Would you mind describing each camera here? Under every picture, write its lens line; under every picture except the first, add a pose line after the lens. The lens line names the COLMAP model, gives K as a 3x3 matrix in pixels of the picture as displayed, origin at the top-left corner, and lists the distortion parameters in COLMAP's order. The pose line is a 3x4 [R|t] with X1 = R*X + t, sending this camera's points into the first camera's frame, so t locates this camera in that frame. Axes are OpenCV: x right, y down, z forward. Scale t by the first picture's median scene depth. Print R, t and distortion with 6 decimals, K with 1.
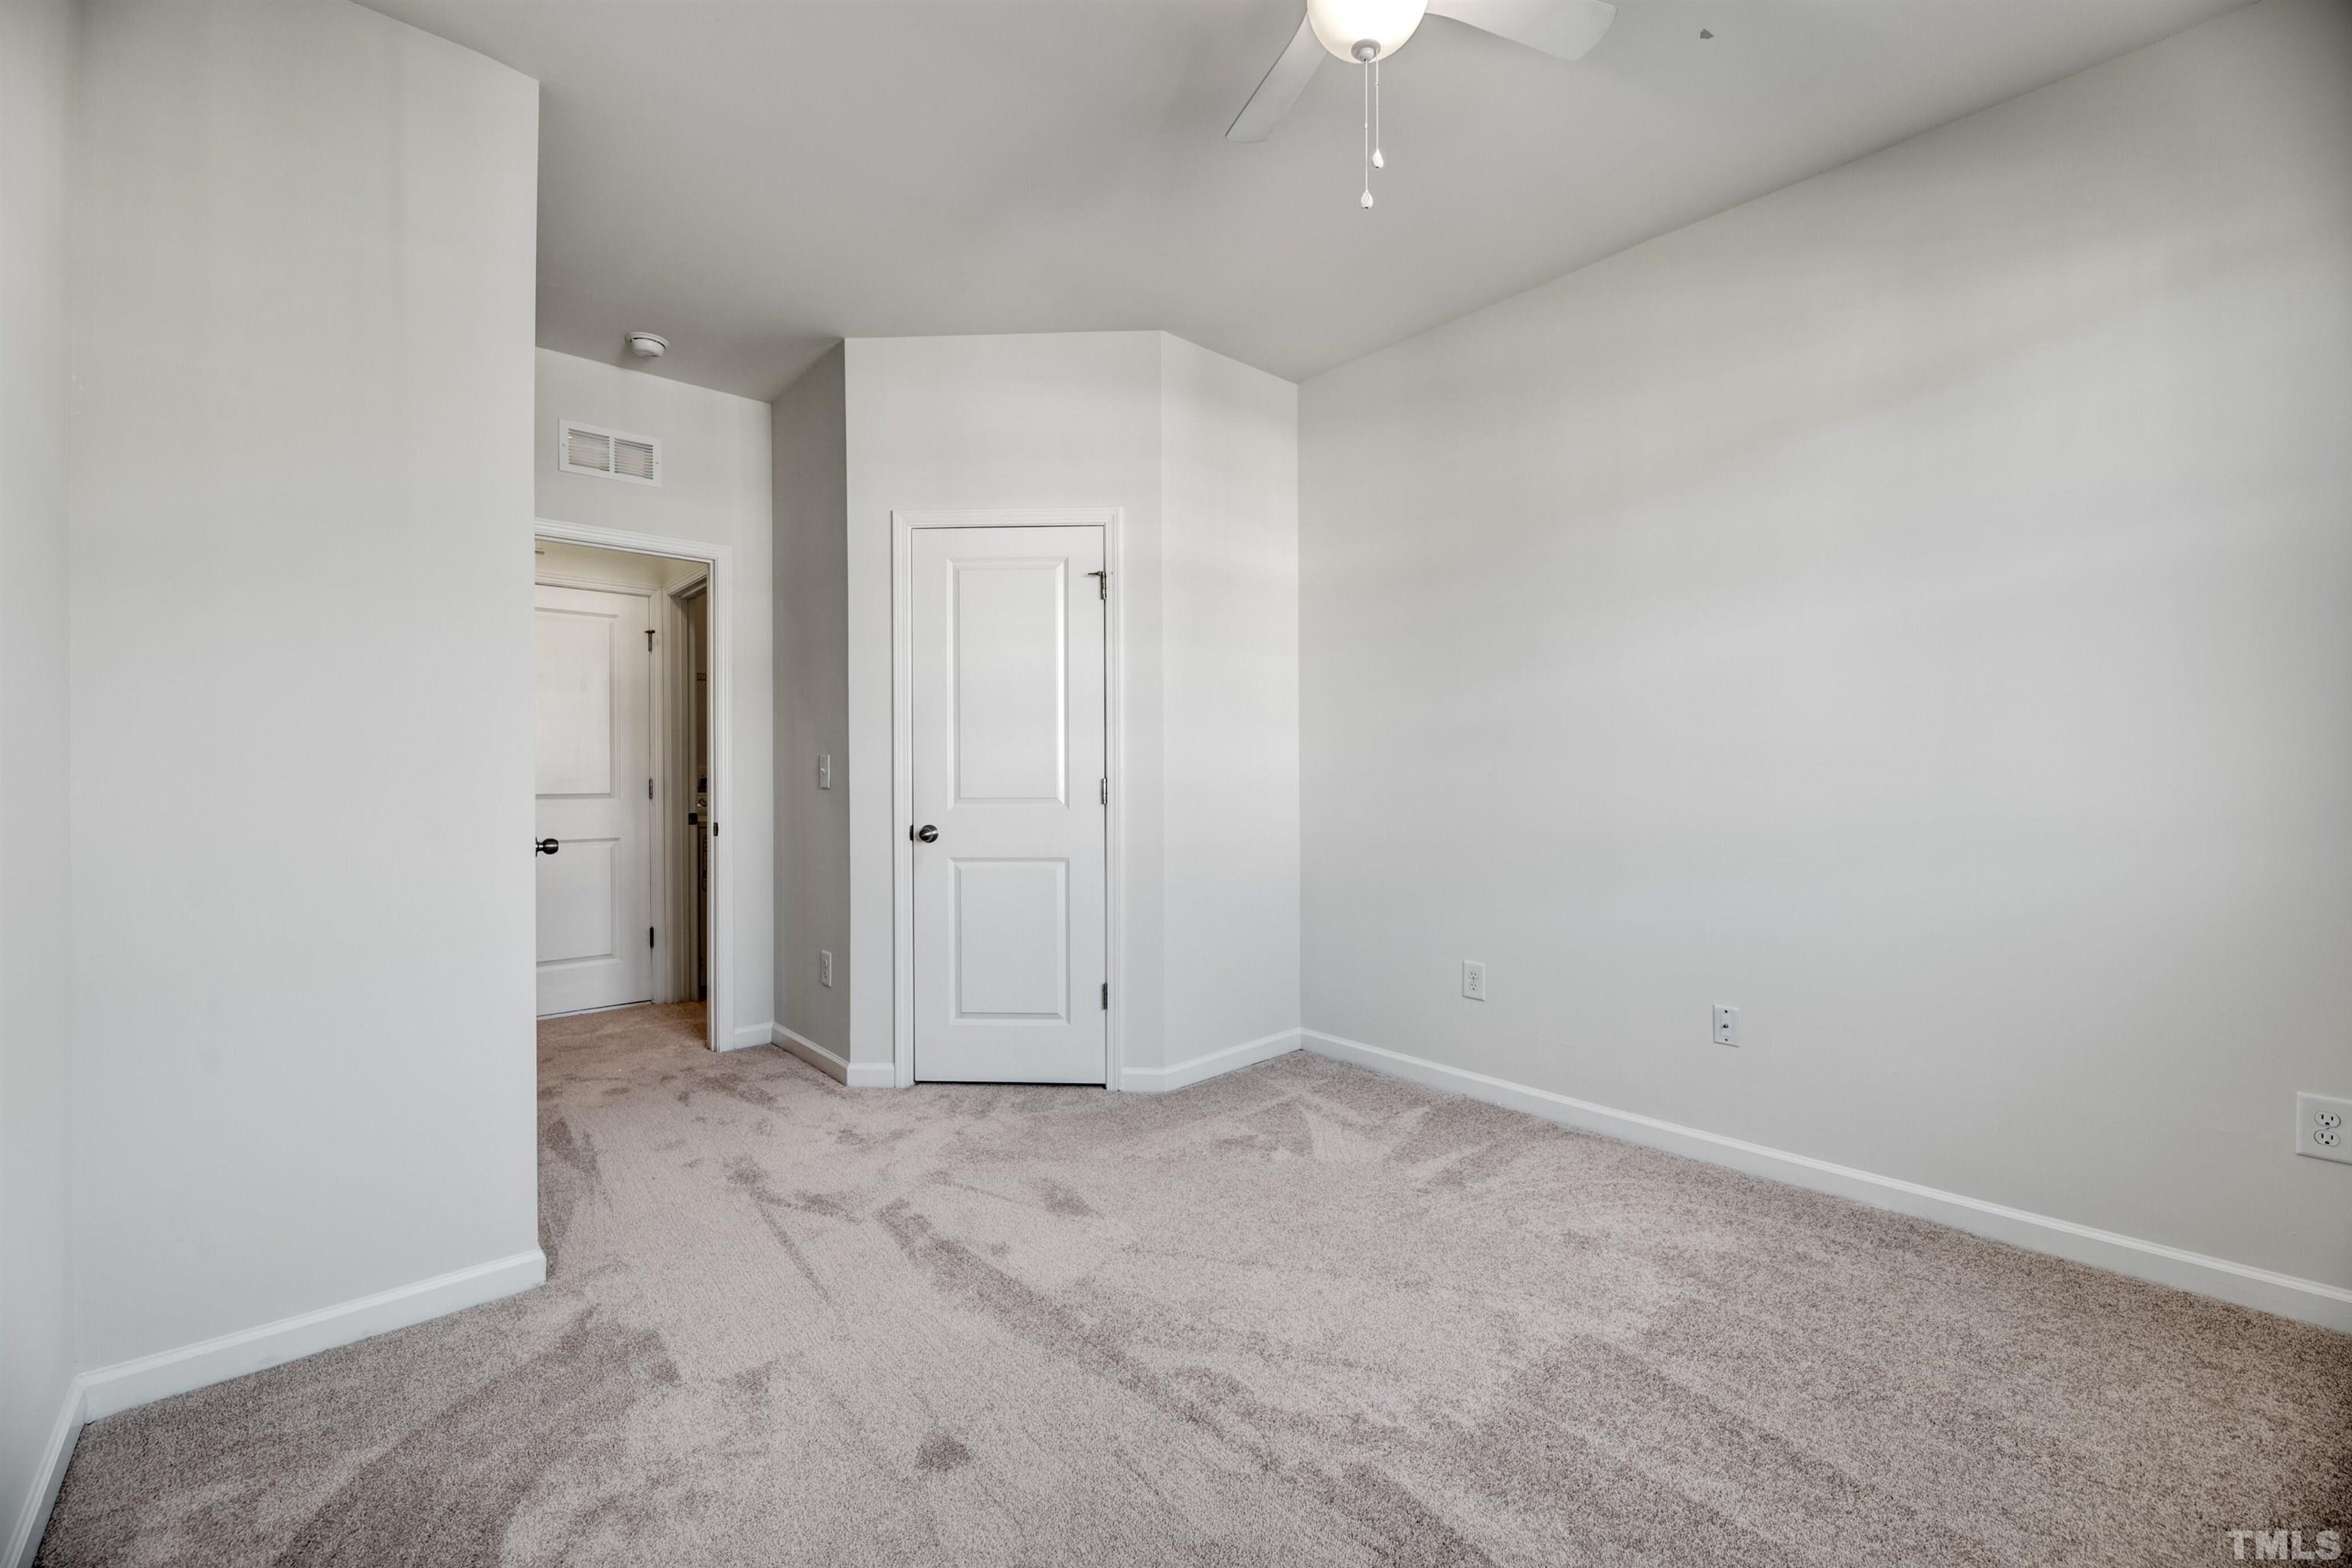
lens RADIAL K [[955.7, 0, 1168.1], [0, 955.7, 773.8], [0, 0, 1]] dist [-0.002733, -0.002643]
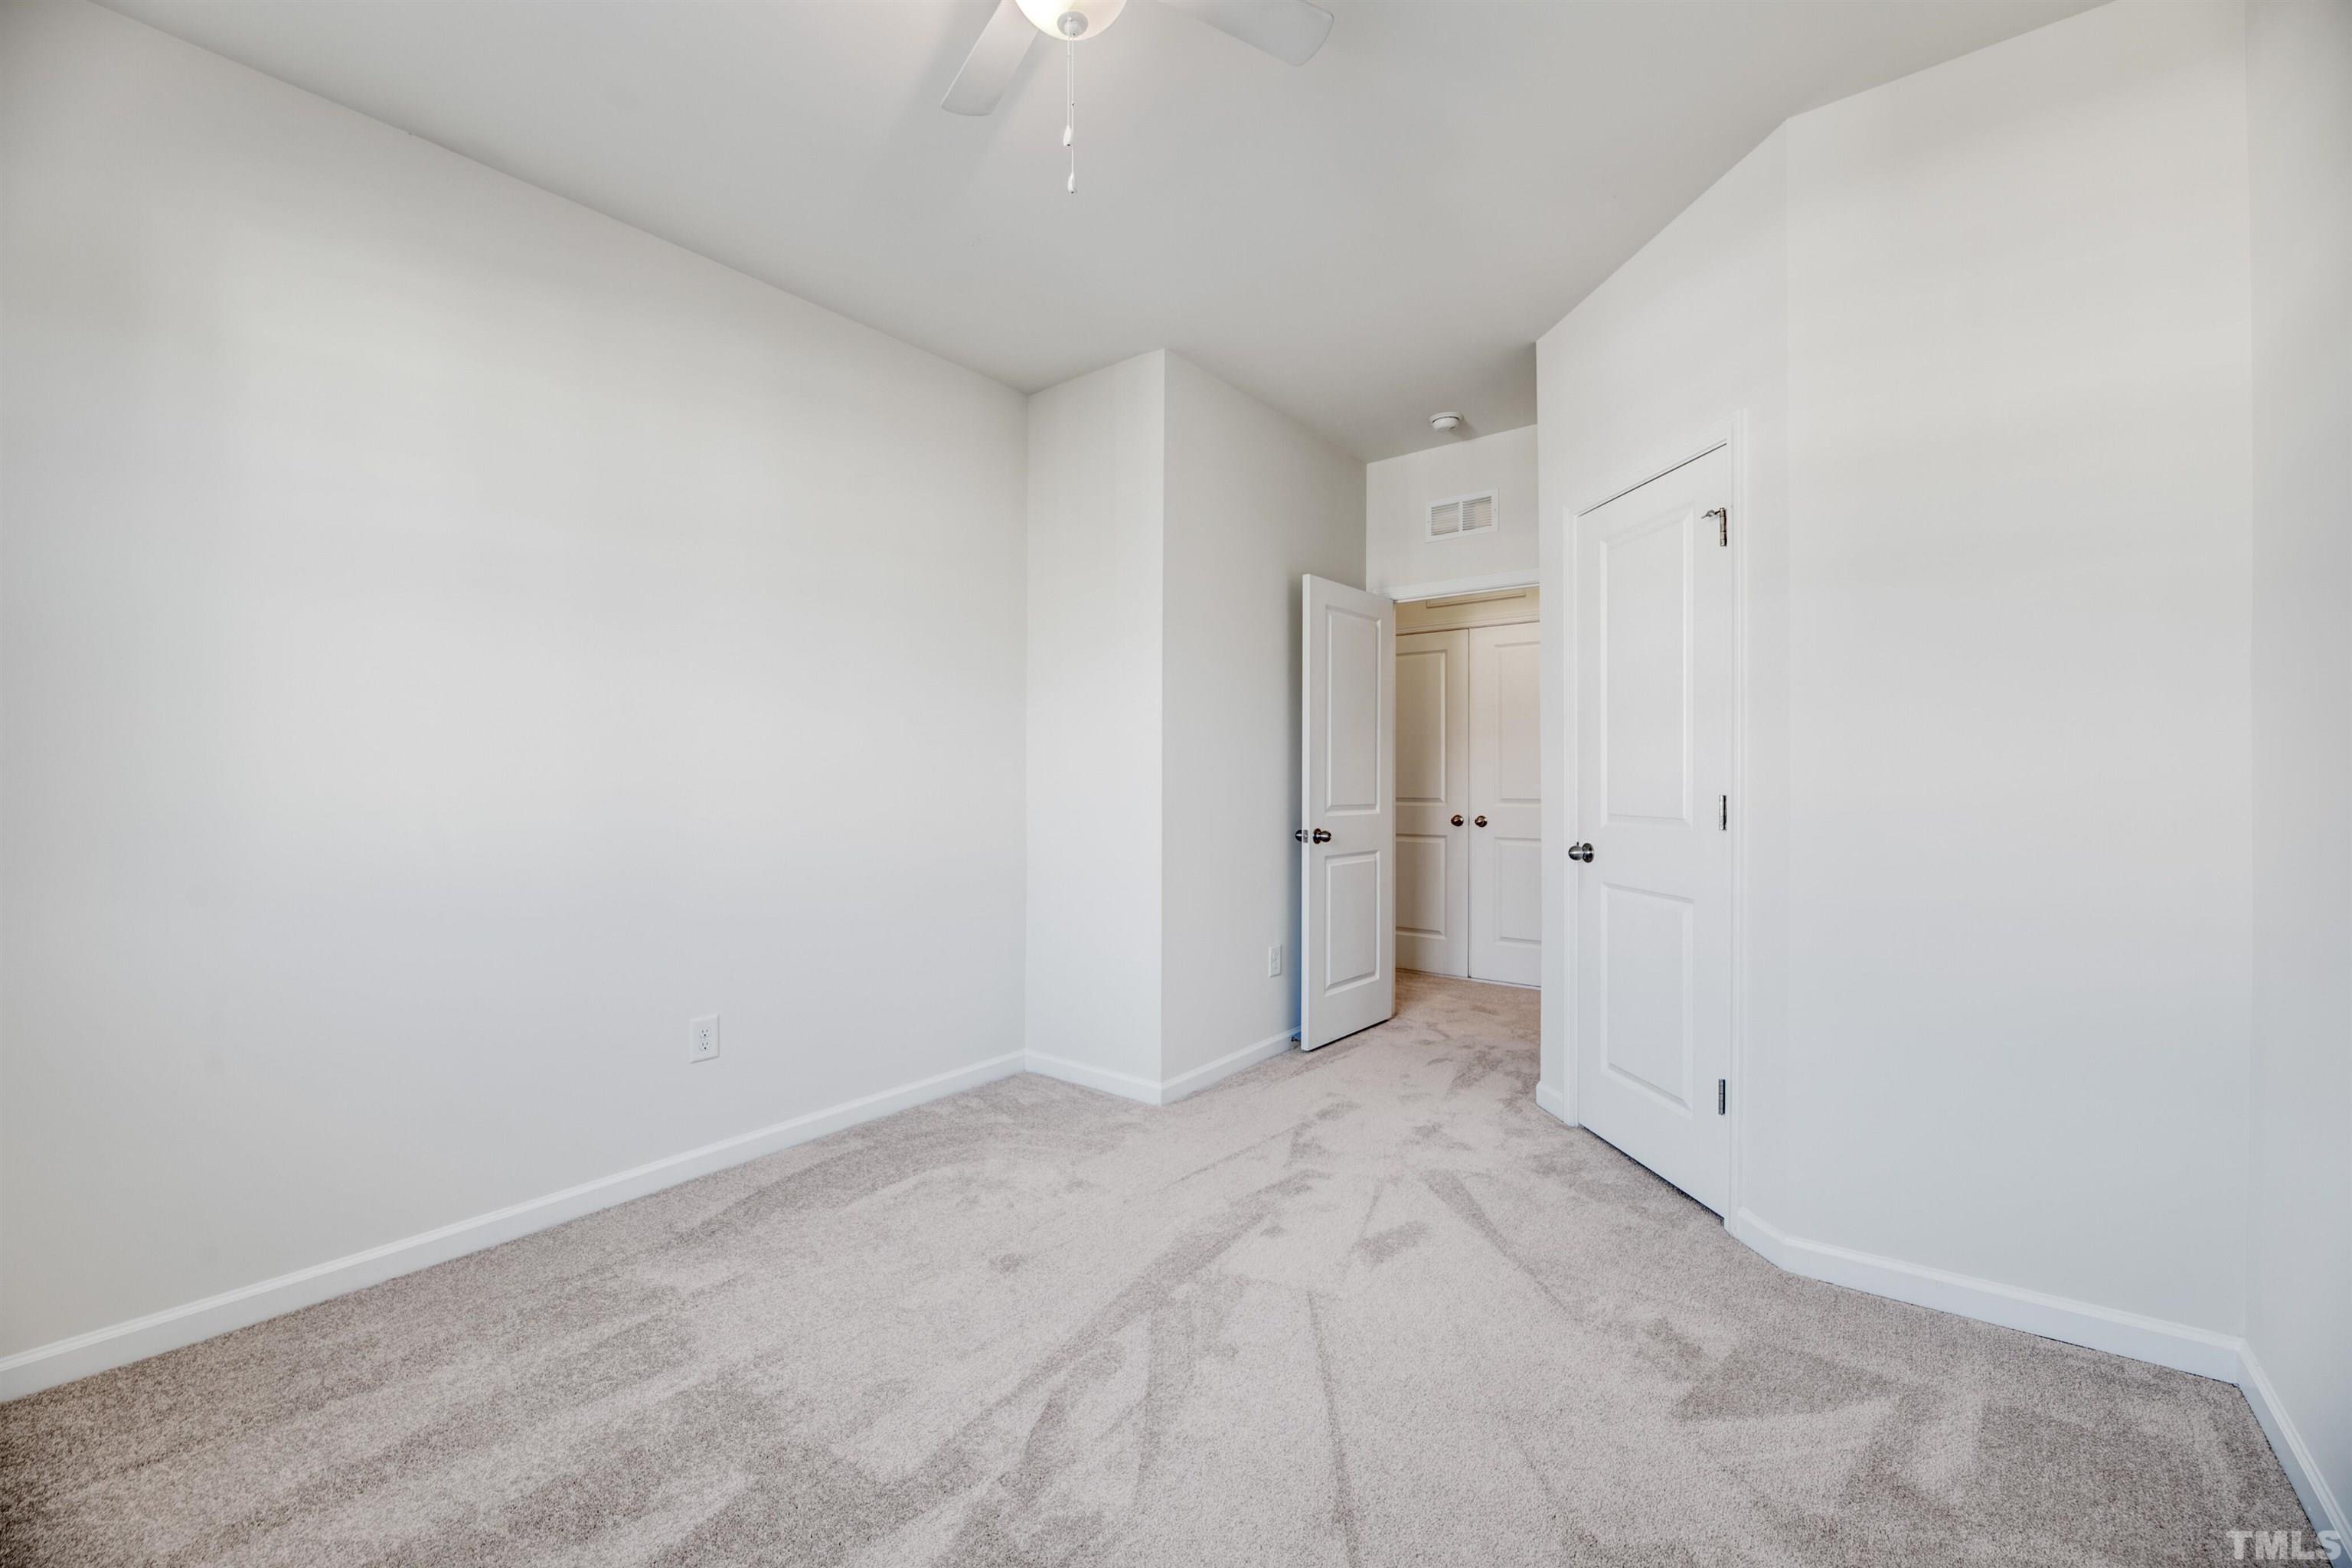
lens RADIAL K [[955.7, 0, 1166.9], [0, 955.7, 780.4], [0, 0, 1]] dist [-0.002733, -0.002643]
pose [[0.165002, 0.004910, -0.986281, 0.622408], [0.002198, 0.999983, 0.005346, -0.012641], [0.986291, -0.003050, 0.164988, 0.506033]]
